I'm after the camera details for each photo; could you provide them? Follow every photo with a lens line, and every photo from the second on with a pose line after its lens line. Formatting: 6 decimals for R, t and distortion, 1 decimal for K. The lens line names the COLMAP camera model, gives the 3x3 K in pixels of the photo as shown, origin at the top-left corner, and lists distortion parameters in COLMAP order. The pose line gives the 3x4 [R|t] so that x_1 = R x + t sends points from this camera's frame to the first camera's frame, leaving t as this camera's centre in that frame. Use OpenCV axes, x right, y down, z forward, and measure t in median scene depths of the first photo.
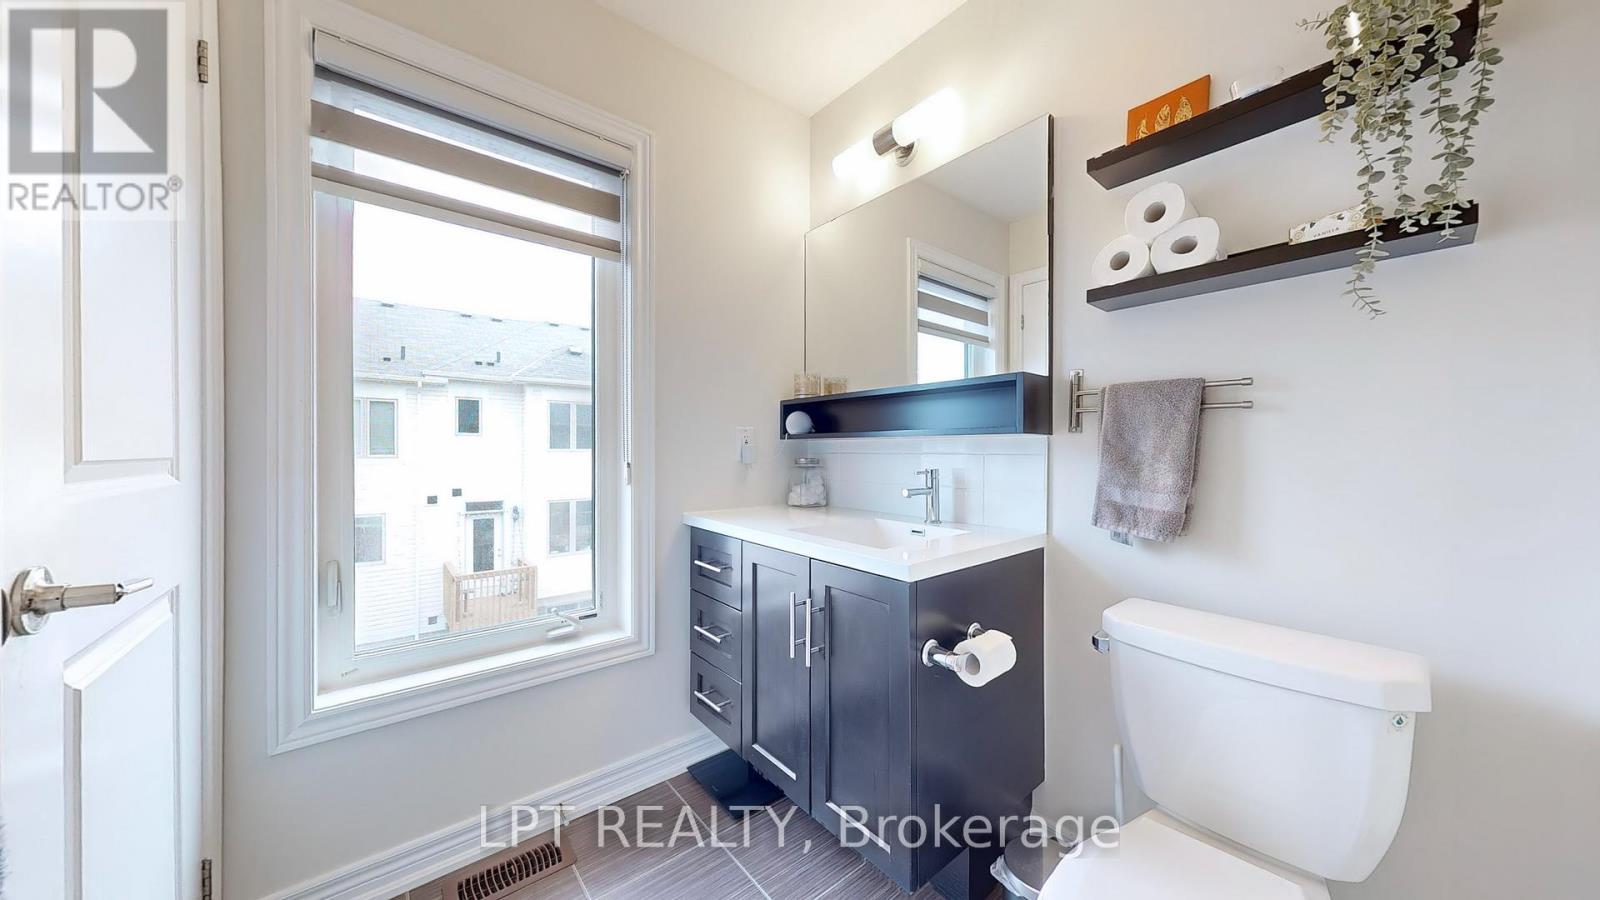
lens RADIAL K [[517.7, 0, 800.0], [0, 517.7, 450.0], [0, 0, 1]] dist [0.000291, 0.000026]
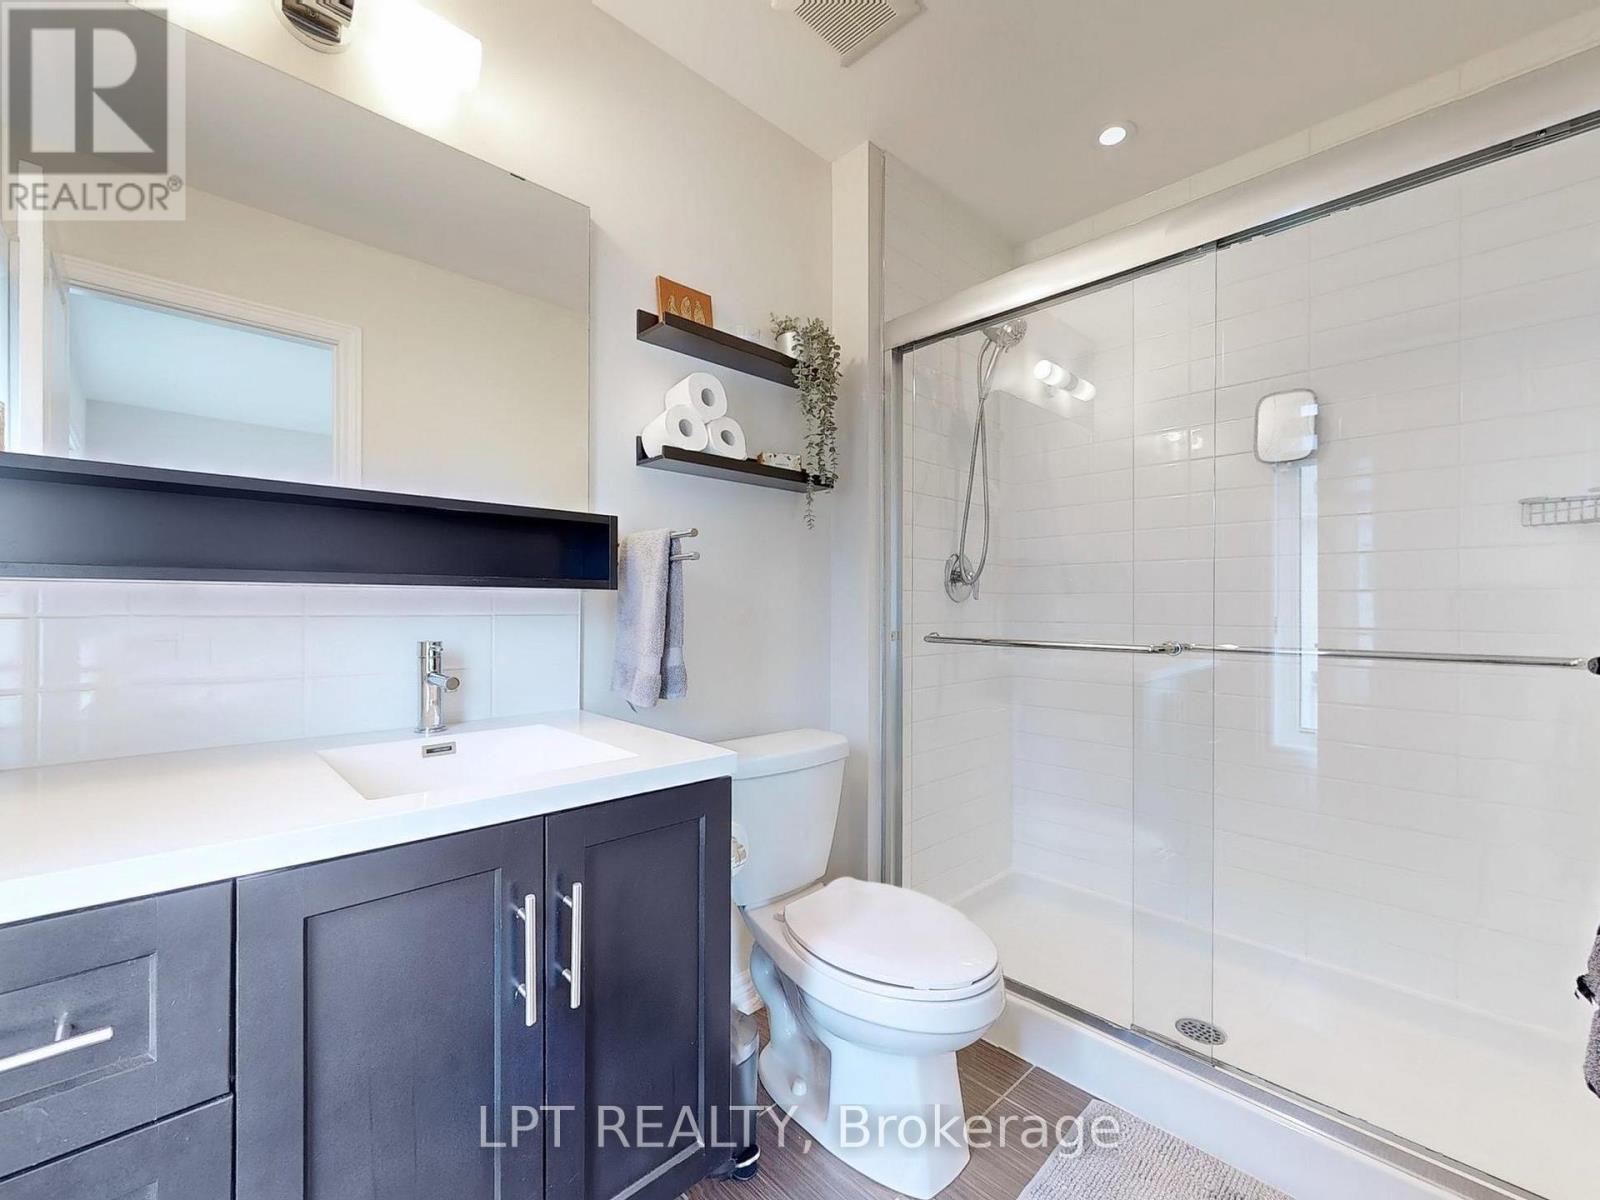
lens RADIAL K [[670.9, 0, 800.0], [0, 670.9, 600.0], [0, 0, 1]] dist [0.000218, 0.000090]
pose [[-0.082051, 0.017210, 0.996480, -0.761457], [0.000797, 0.999852, -0.017203, 0.002868], [-0.996628, -0.000617, -0.082052, 0.917701]]
